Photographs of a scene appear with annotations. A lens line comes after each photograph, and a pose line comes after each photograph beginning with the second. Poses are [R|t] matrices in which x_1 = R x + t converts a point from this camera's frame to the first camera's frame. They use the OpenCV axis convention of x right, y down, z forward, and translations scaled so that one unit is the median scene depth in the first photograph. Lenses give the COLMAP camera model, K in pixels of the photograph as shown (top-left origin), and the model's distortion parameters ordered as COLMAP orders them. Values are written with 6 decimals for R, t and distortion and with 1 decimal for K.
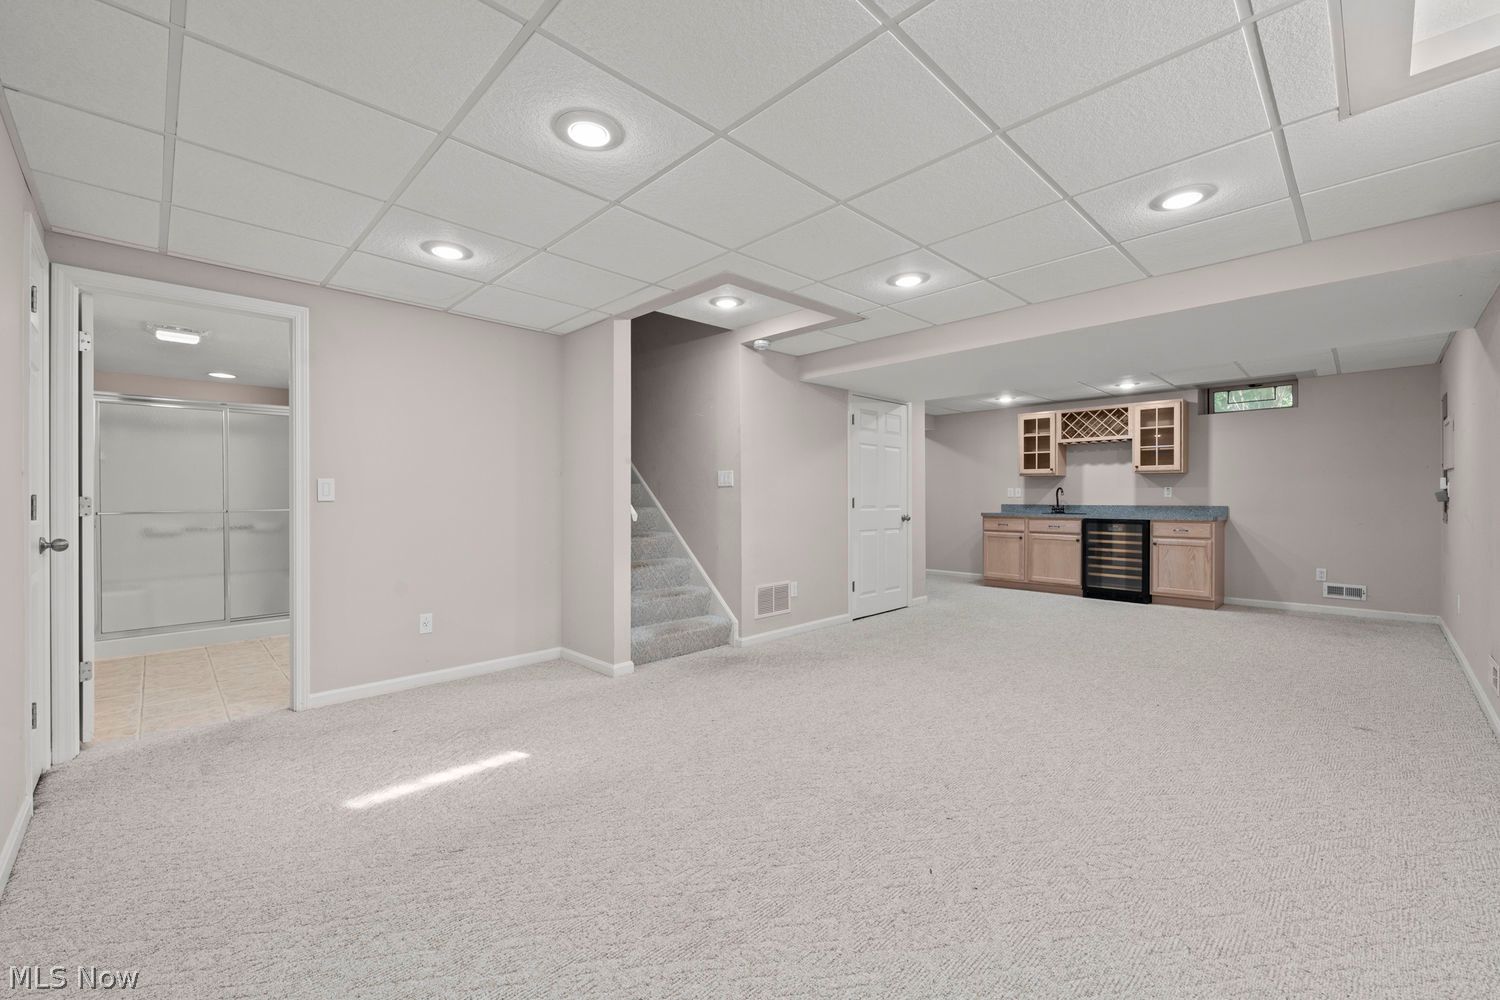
lens RADIAL K [[616.8, 0, 750.0], [0, 616.8, 498.0], [0, 0, 1]] dist [0.000113, 0.000123]
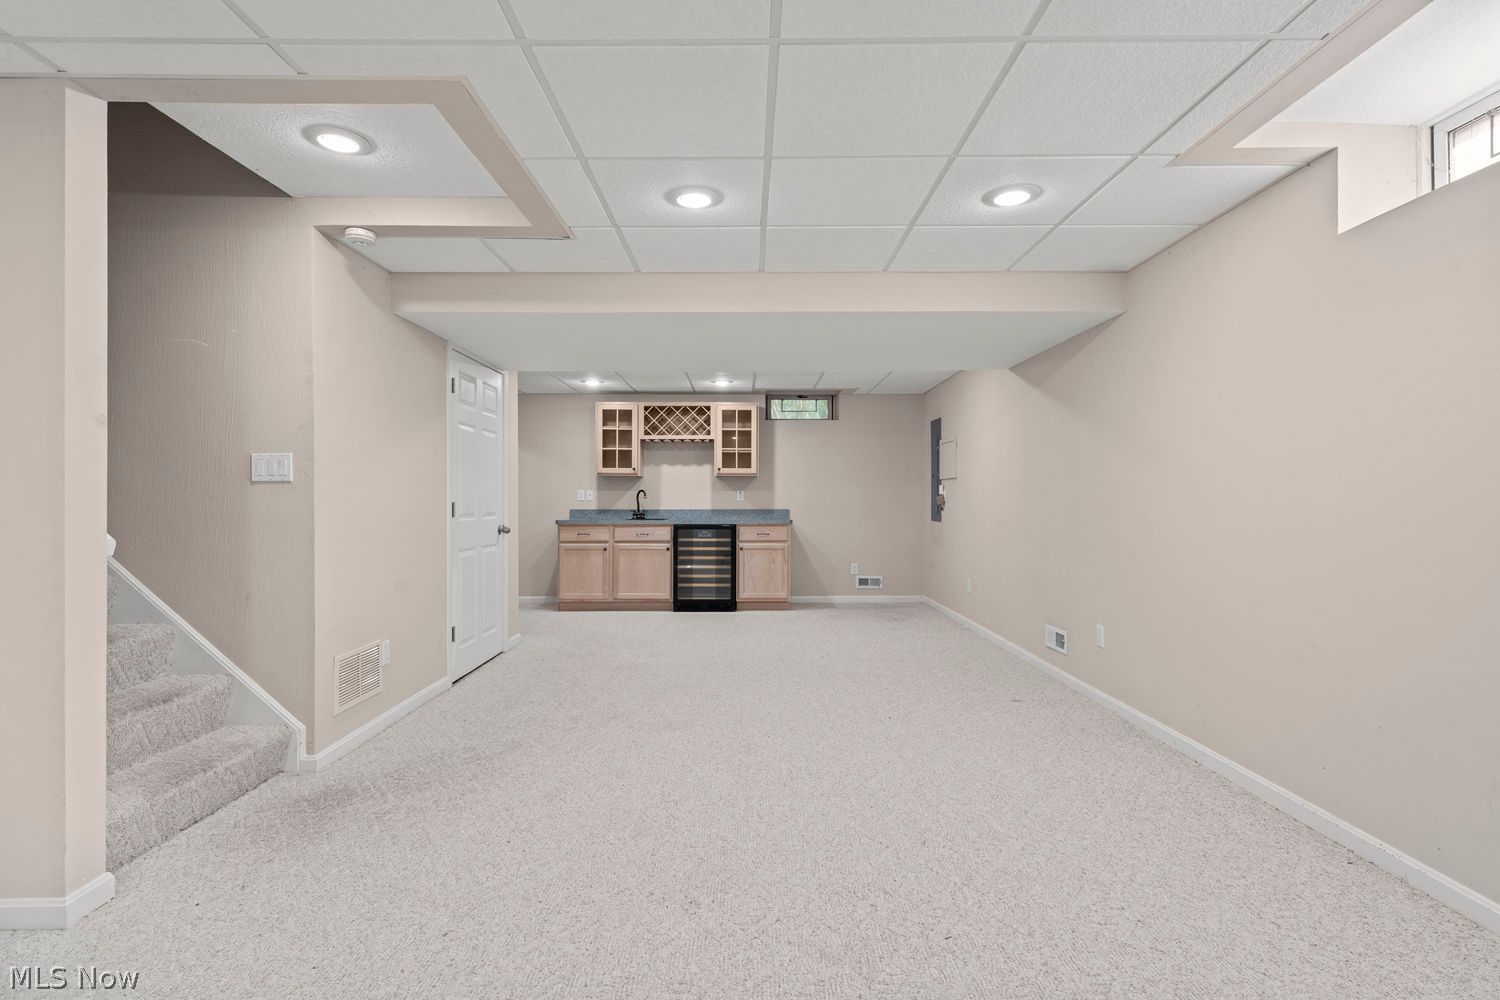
lens RADIAL K [[727.6, 0, 754.7], [0, 727.6, 500.5], [0, 0, 1]] dist [0.003545, -0.000260]
pose [[0.688746, 0.000239, 0.725003, -0.181459], [-0.000485, 1.000000, 0.000131, -0.002335], [-0.725003, -0.000441, 0.688746, 0.216733]]
